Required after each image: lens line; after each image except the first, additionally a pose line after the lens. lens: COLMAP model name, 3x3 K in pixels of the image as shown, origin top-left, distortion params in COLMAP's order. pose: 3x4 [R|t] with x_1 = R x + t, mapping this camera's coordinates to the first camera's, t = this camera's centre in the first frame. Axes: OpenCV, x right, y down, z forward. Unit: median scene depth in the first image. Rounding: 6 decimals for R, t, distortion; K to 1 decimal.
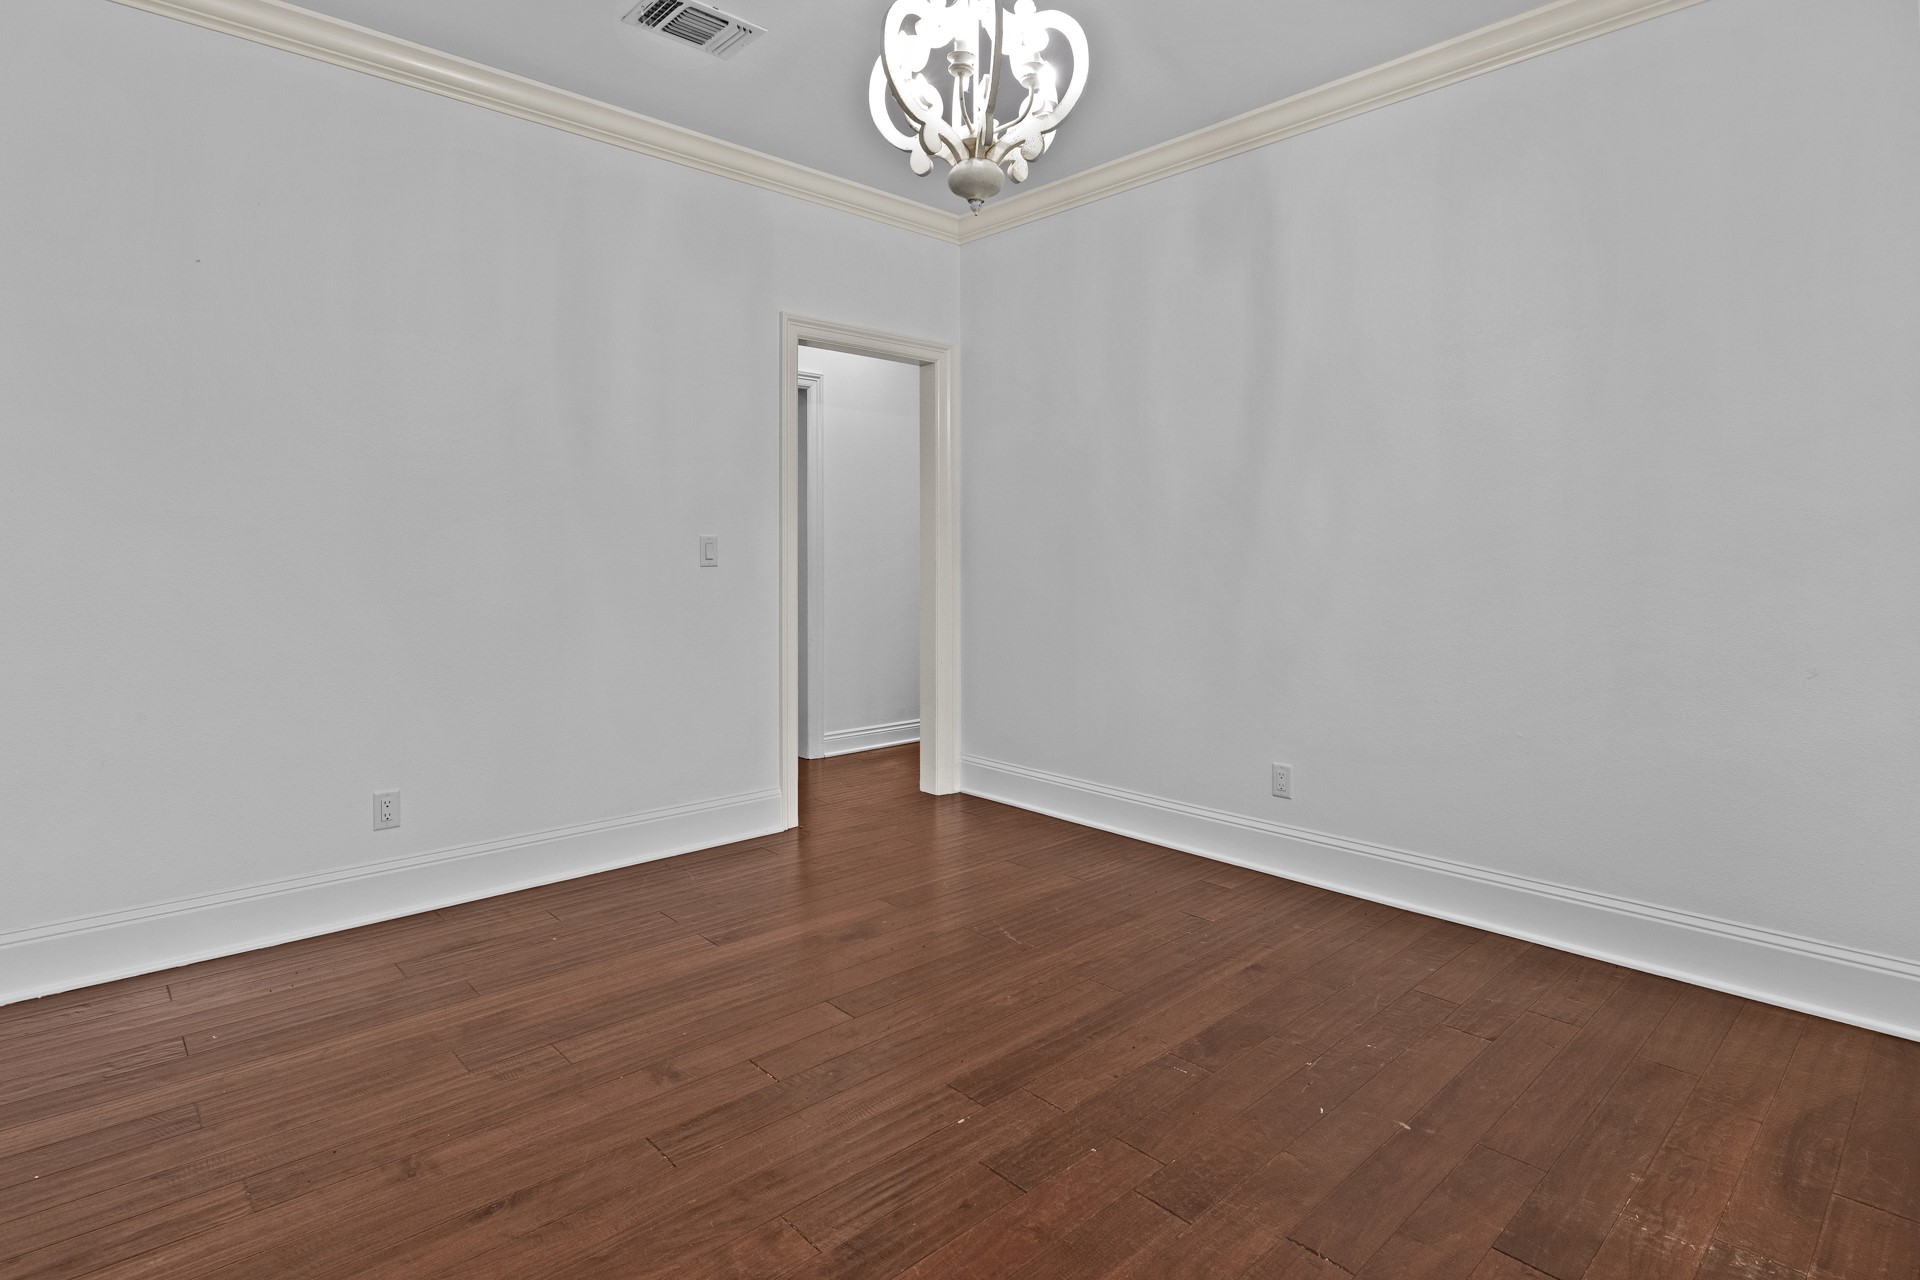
lens RADIAL K [[987.4, 0, 962.2], [0, 987.4, 553.9], [0, 0, 1]] dist [-0.006296, -0.000689]
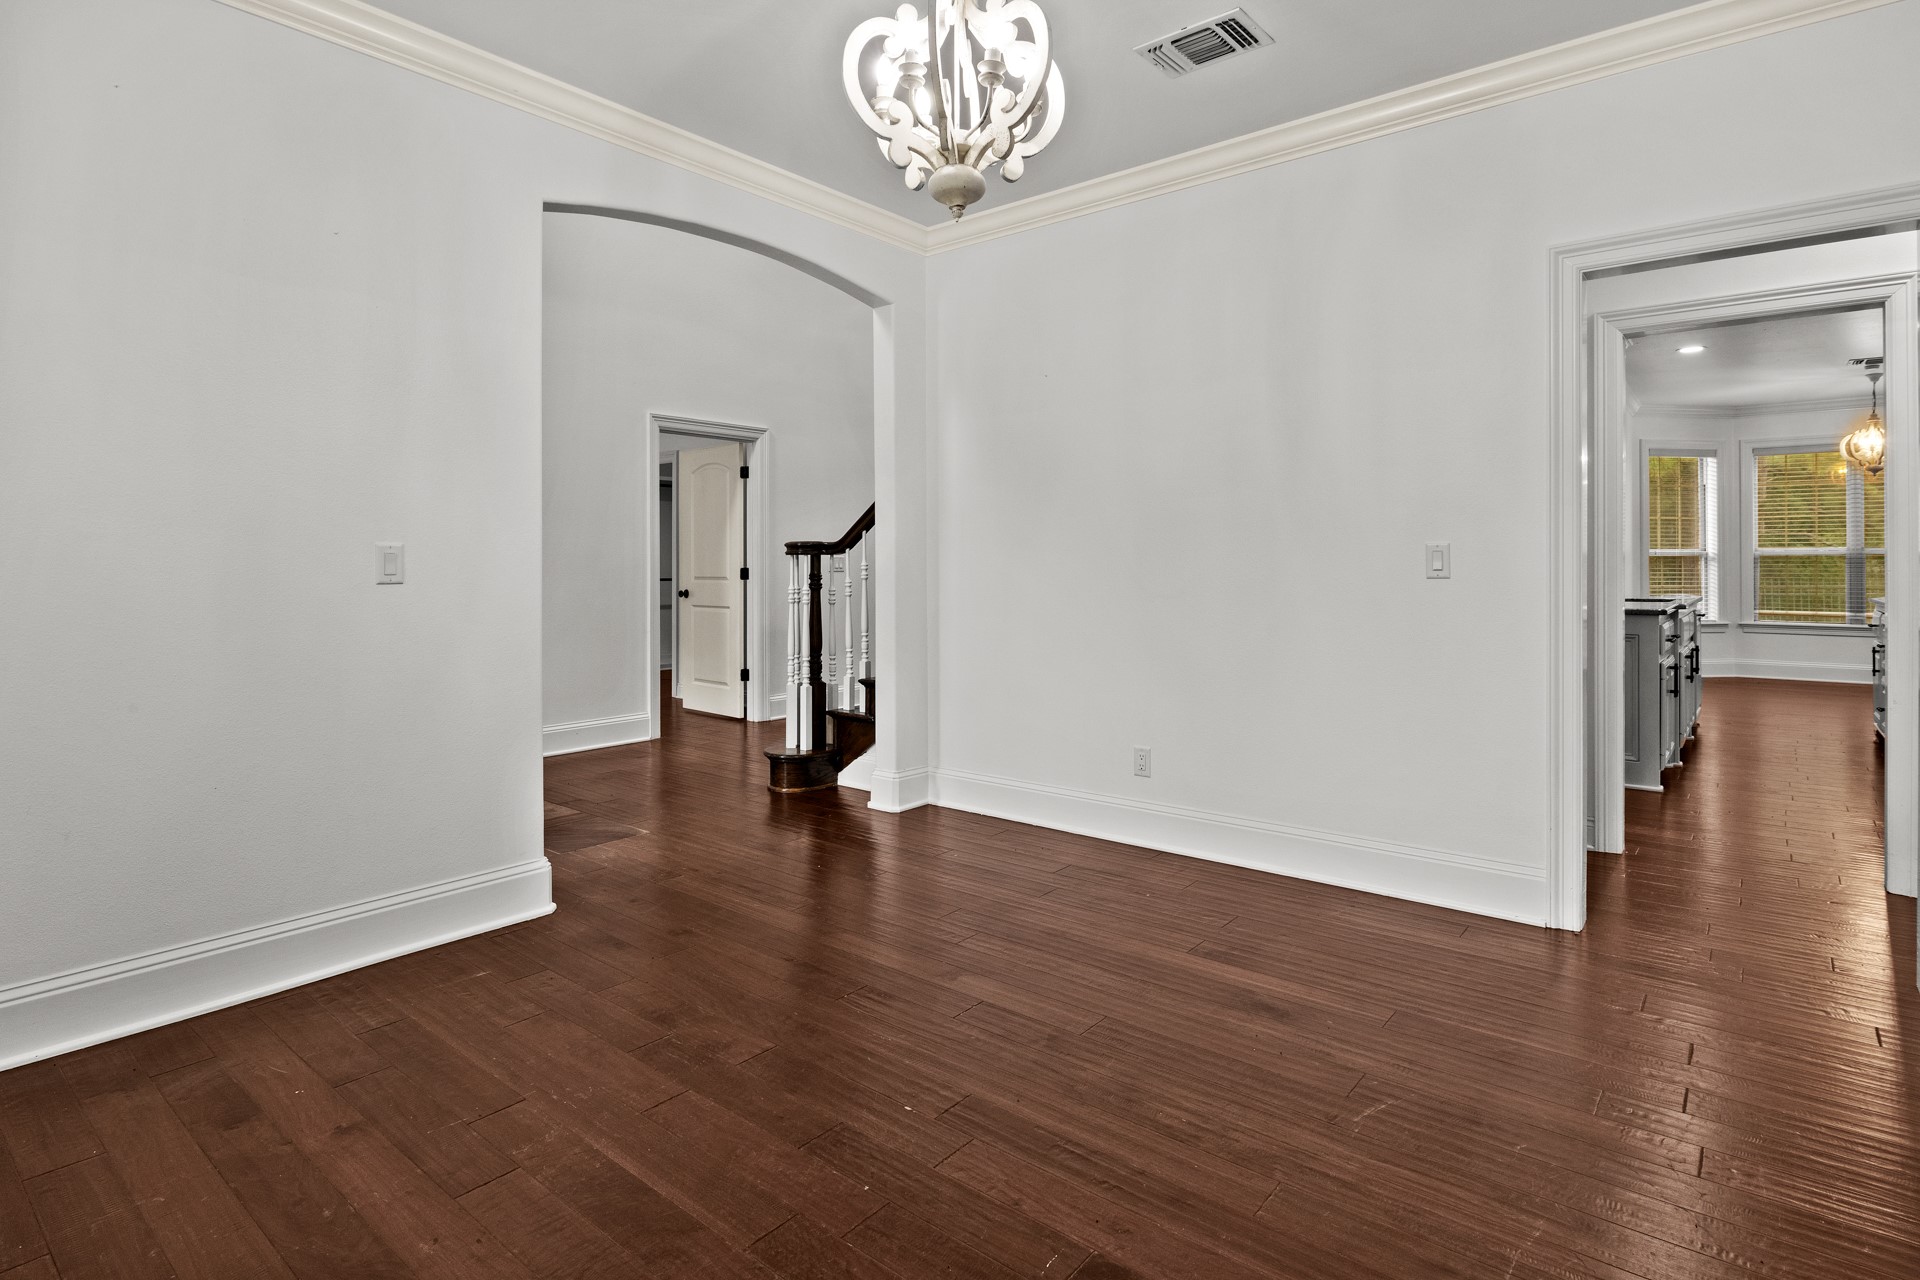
lens RADIAL K [[987.4, 0, 962.2], [0, 987.4, 553.9], [0, 0, 1]] dist [-0.006296, -0.000689]
pose [[0.133985, -0.010995, -0.990922, 0.770106], [0.000680, 0.999939, -0.011003, -0.000022], [0.990983, 0.000801, 0.133984, 0.672871]]
